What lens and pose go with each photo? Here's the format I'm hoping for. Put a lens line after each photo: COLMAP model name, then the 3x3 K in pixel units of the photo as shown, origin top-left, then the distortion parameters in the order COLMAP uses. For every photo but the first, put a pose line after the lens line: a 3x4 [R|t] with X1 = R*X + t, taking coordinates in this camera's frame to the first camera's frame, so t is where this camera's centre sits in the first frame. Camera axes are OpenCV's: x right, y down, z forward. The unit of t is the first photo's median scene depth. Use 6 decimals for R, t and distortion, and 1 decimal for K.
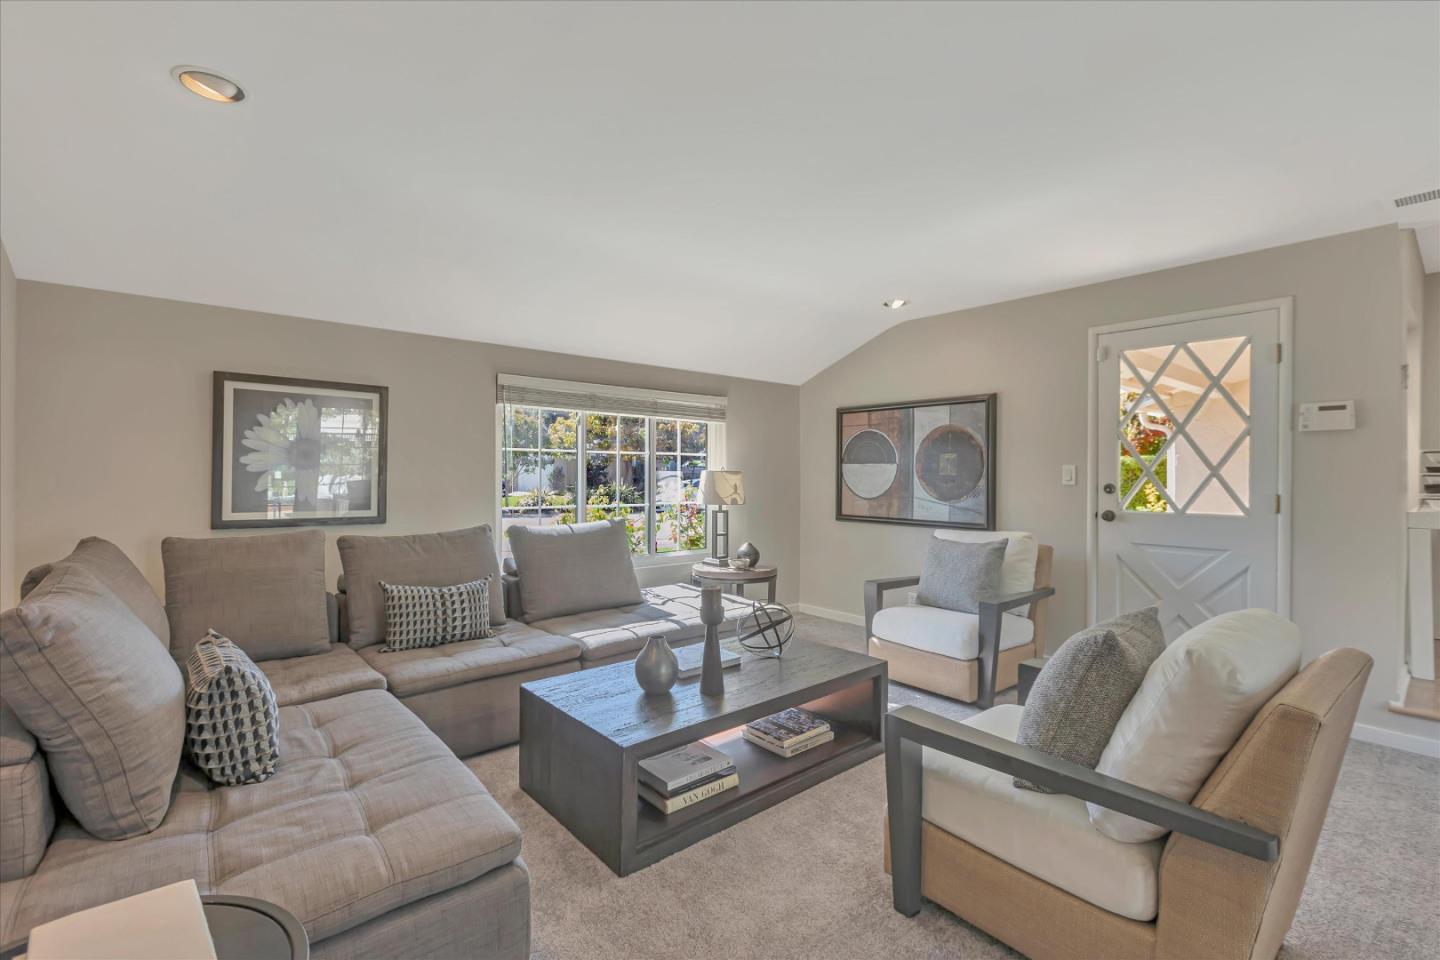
lens RADIAL K [[647.3, 0, 718.1], [0, 647.3, 473.5], [0, 0, 1]] dist [0.001252, 0.000308]
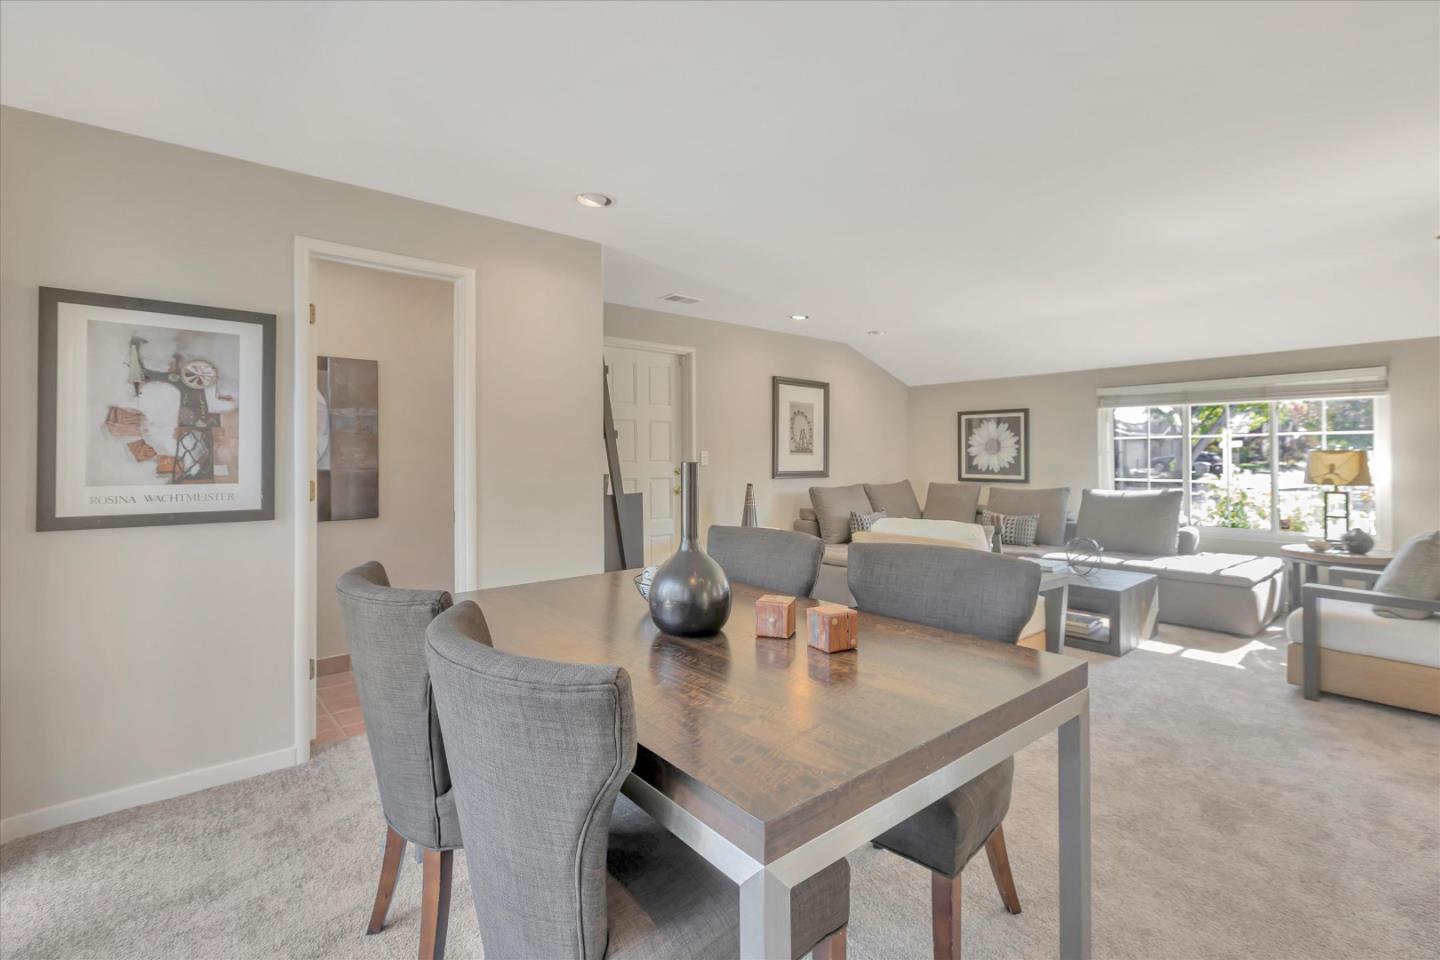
lens RADIAL K [[645.8, 0, 718.5], [0, 645.8, 455.5], [0, 0, 1]] dist [0.002052, 0.000366]
pose [[-0.009709, -0.010431, -0.999898, 1.305170], [0.002874, 0.999941, -0.010460, 0.015375], [0.999949, -0.002975, -0.009679, 0.150413]]
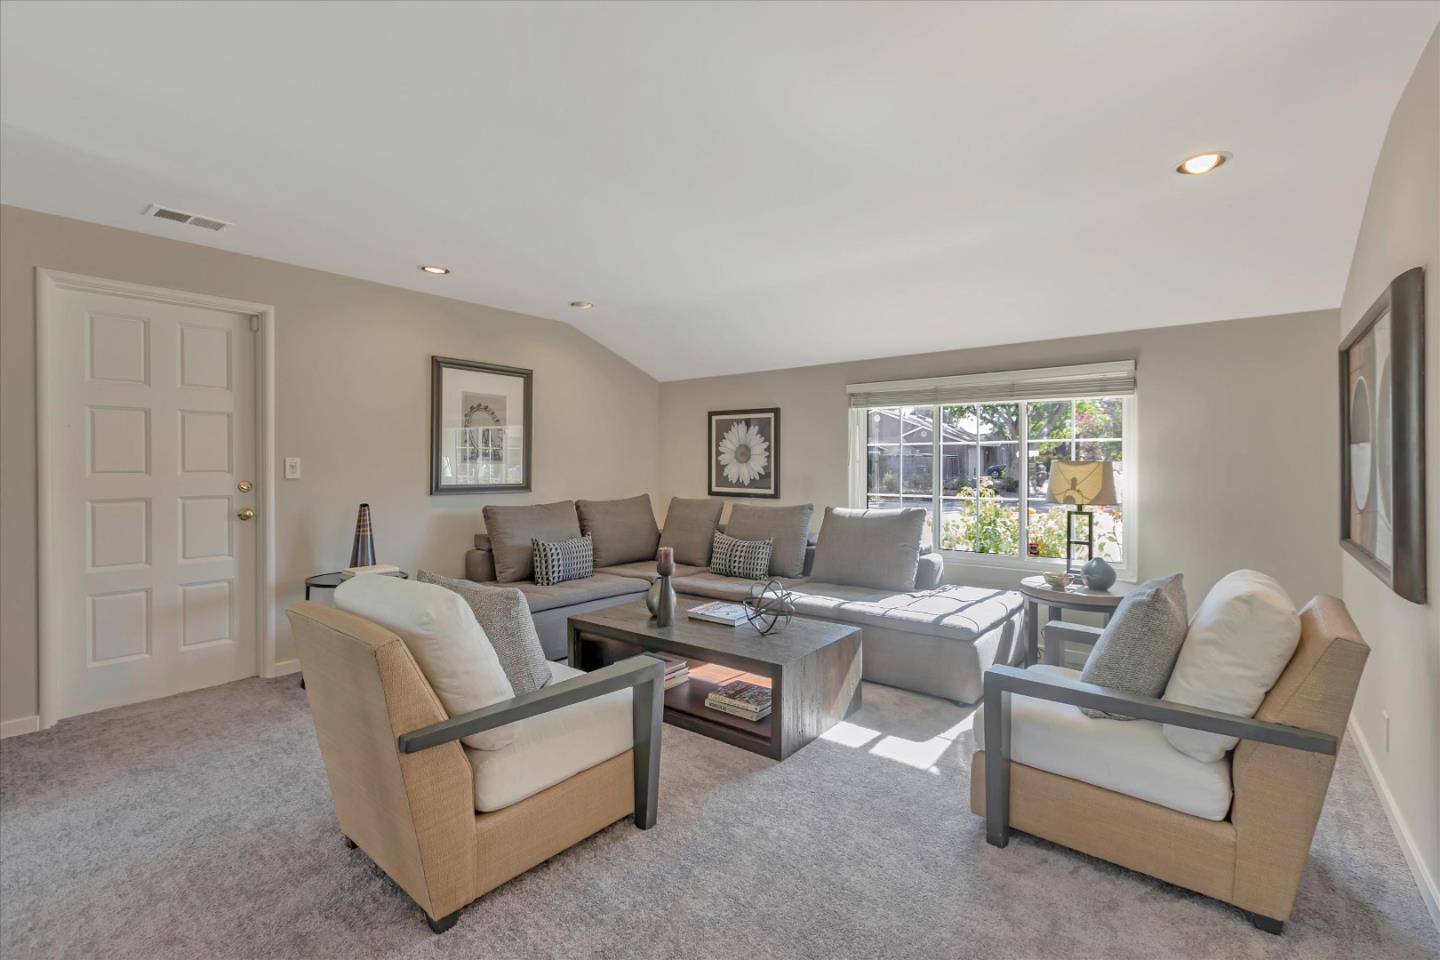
lens RADIAL K [[640.3, 0, 720.3], [0, 640.3, 471.5], [0, 0, 1]] dist [0.000944, 0.000169]
pose [[0.174145, 0.004228, -0.984711, 0.927202], [-0.000267, 0.999991, 0.004246, 0.007659], [0.984720, -0.000477, 0.174145, 0.610331]]
